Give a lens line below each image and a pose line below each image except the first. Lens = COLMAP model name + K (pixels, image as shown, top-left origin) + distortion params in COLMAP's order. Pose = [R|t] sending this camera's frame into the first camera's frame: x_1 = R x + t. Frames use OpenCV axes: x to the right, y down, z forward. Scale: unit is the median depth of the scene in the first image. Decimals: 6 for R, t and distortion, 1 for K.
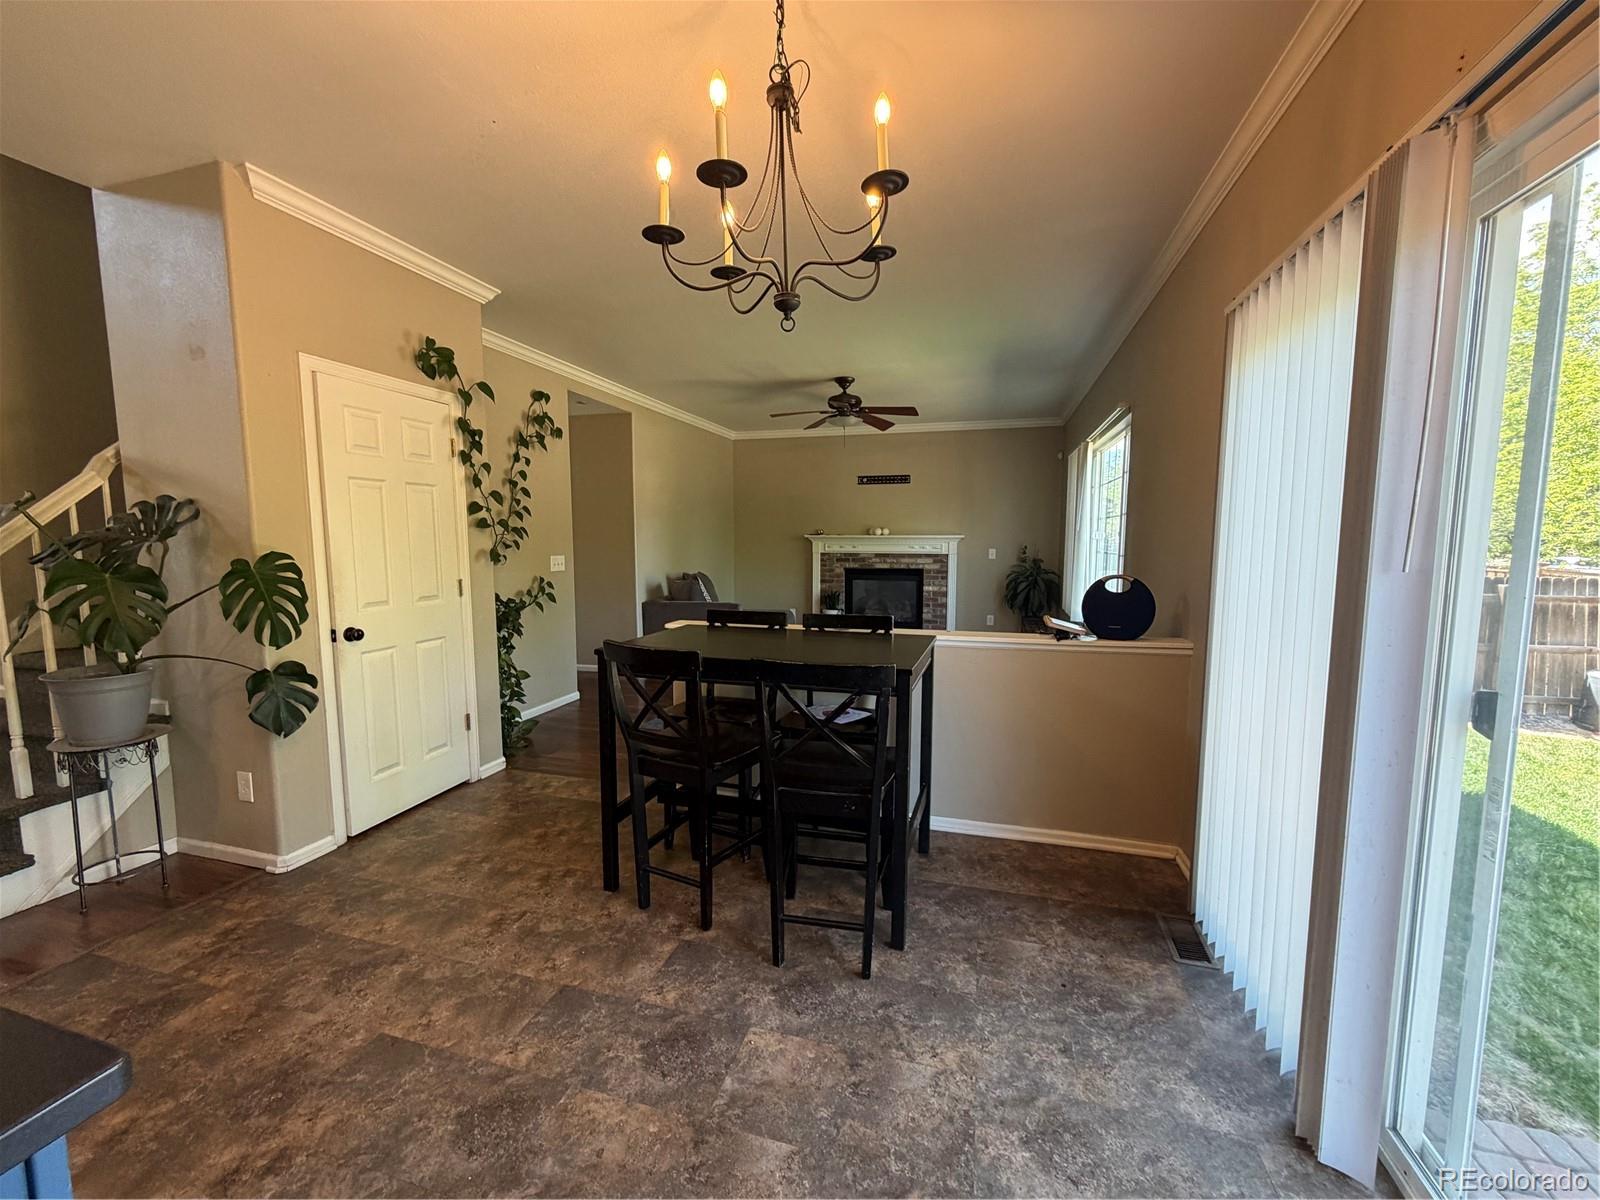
lens RADIAL K [[638.2, 0, 800.0], [0, 638.2, 600.0], [0, 0, 1]] dist [-0.000716, -0.000415]
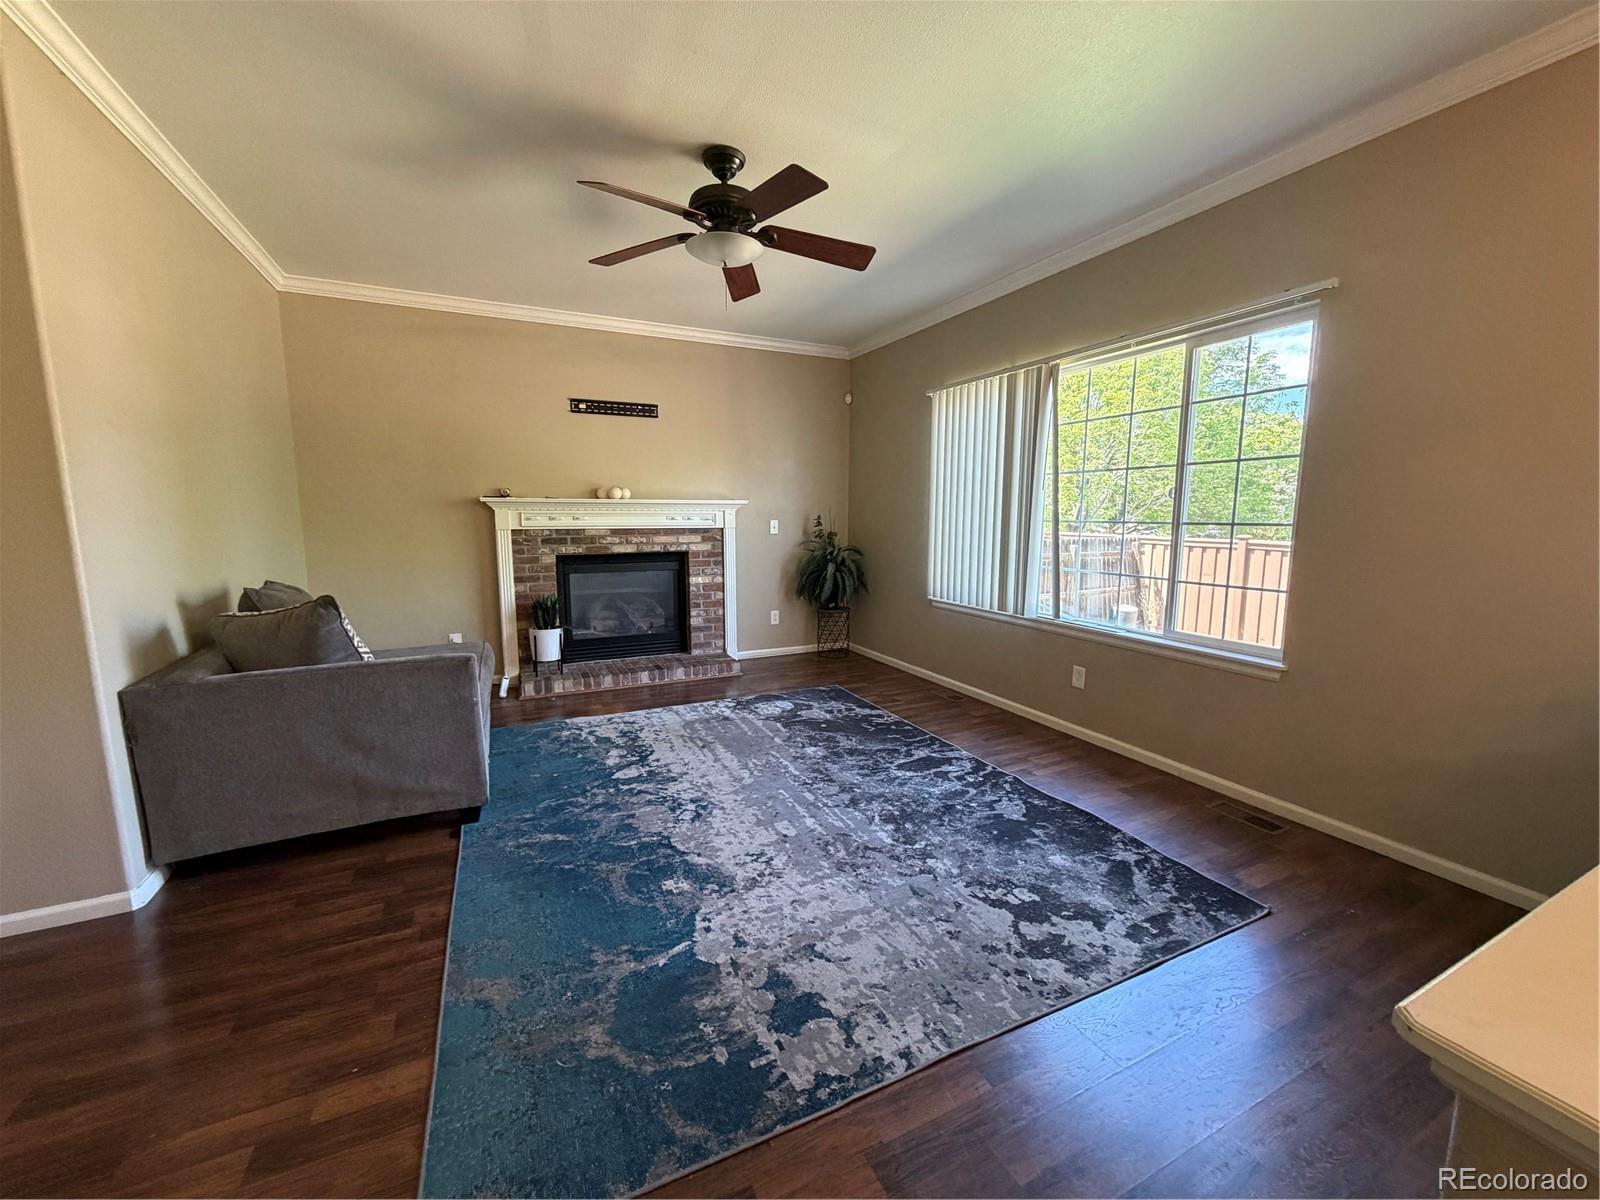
lens RADIAL K [[638.2, 0, 800.0], [0, 638.2, 600.0], [0, 0, 1]] dist [-0.000716, -0.000415]
pose [[0.751264, -0.090428, 0.653777, -0.155527], [0.064812, 0.995890, 0.063272, -0.032606], [-0.656812, -0.005162, 0.754037, 0.425450]]
